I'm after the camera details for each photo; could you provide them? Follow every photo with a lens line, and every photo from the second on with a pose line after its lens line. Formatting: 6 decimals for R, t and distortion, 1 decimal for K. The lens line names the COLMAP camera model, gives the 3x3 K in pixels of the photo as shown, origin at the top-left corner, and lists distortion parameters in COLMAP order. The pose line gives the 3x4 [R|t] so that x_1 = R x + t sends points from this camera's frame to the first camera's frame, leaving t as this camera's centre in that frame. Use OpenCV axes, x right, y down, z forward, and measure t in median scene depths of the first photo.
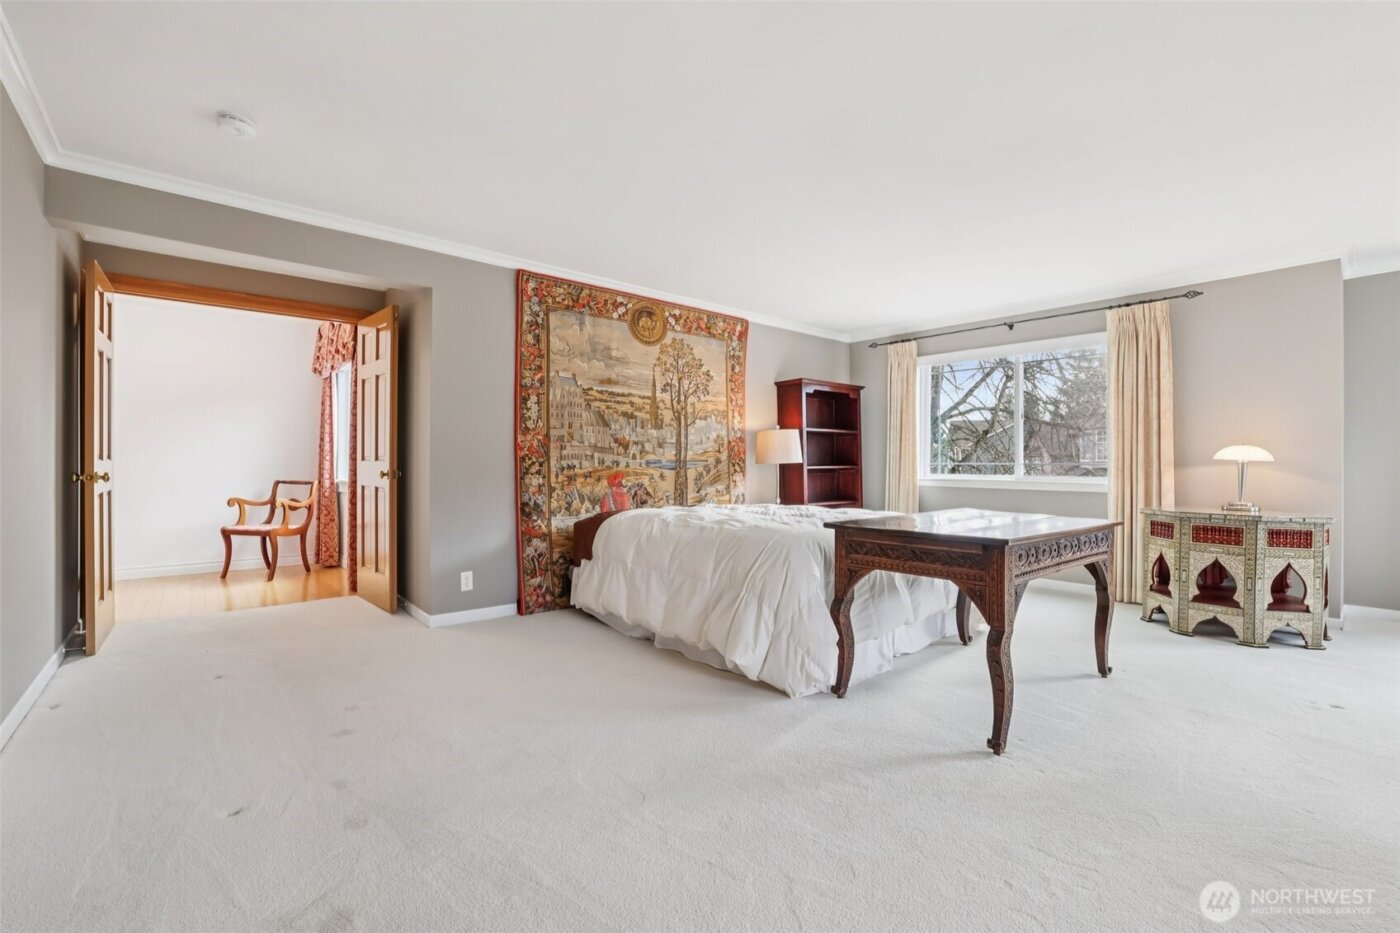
lens RADIAL K [[603.8, 0, 705.4], [0, 603.8, 466.5], [0, 0, 1]] dist [-0.008418, 0.000363]
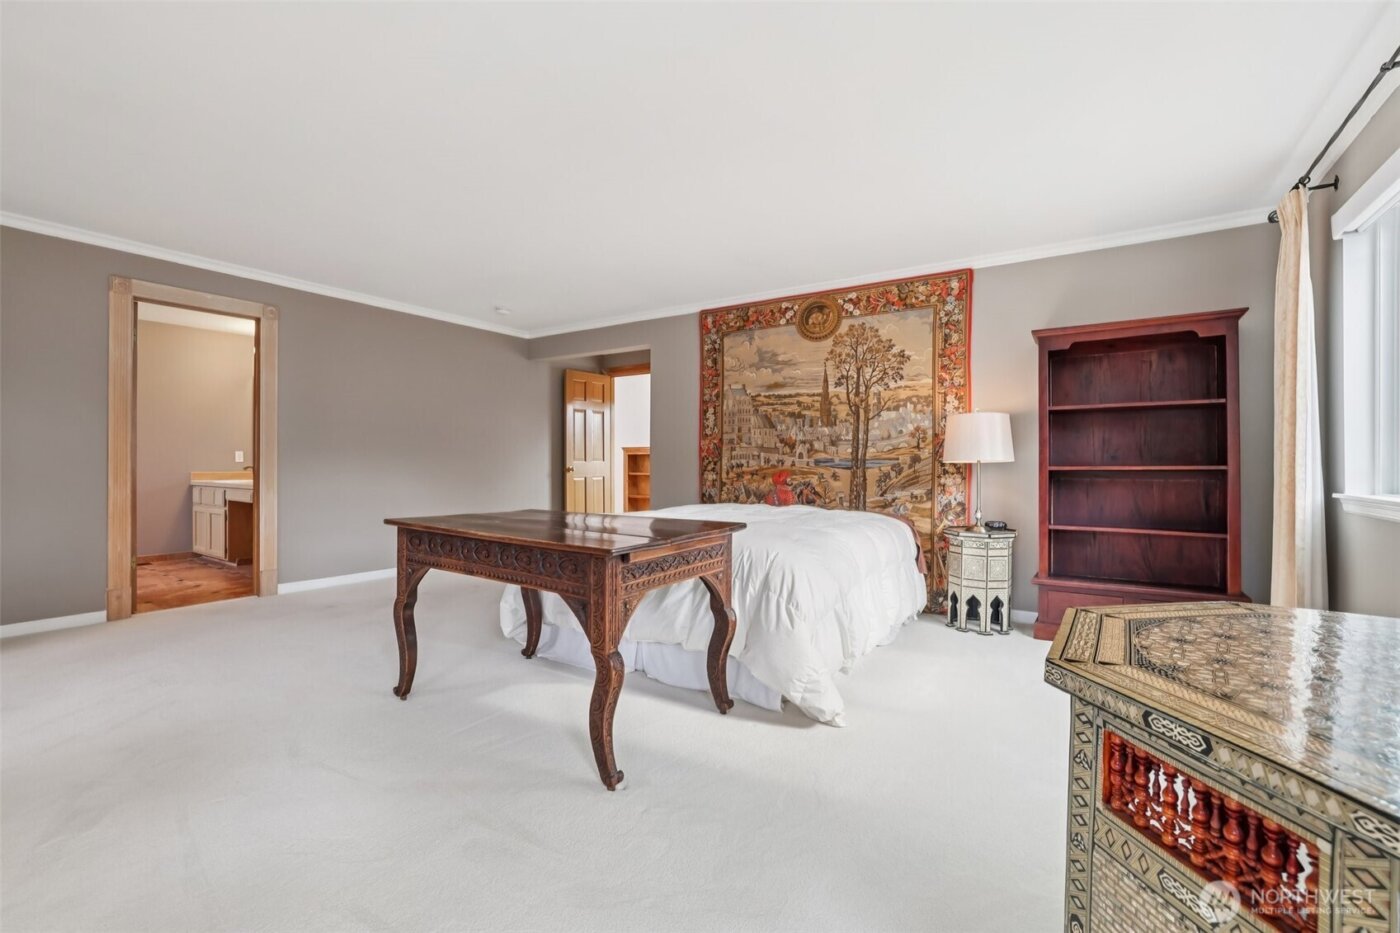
lens RADIAL K [[603.8, 0, 705.4], [0, 603.8, 466.5], [0, 0, 1]] dist [-0.008418, 0.000363]
pose [[0.289983, 0.000950, -0.957031, 0.789709], [-0.007067, 0.999974, -0.001149, 0.004042], [0.957006, 0.007096, 0.289982, 0.548371]]
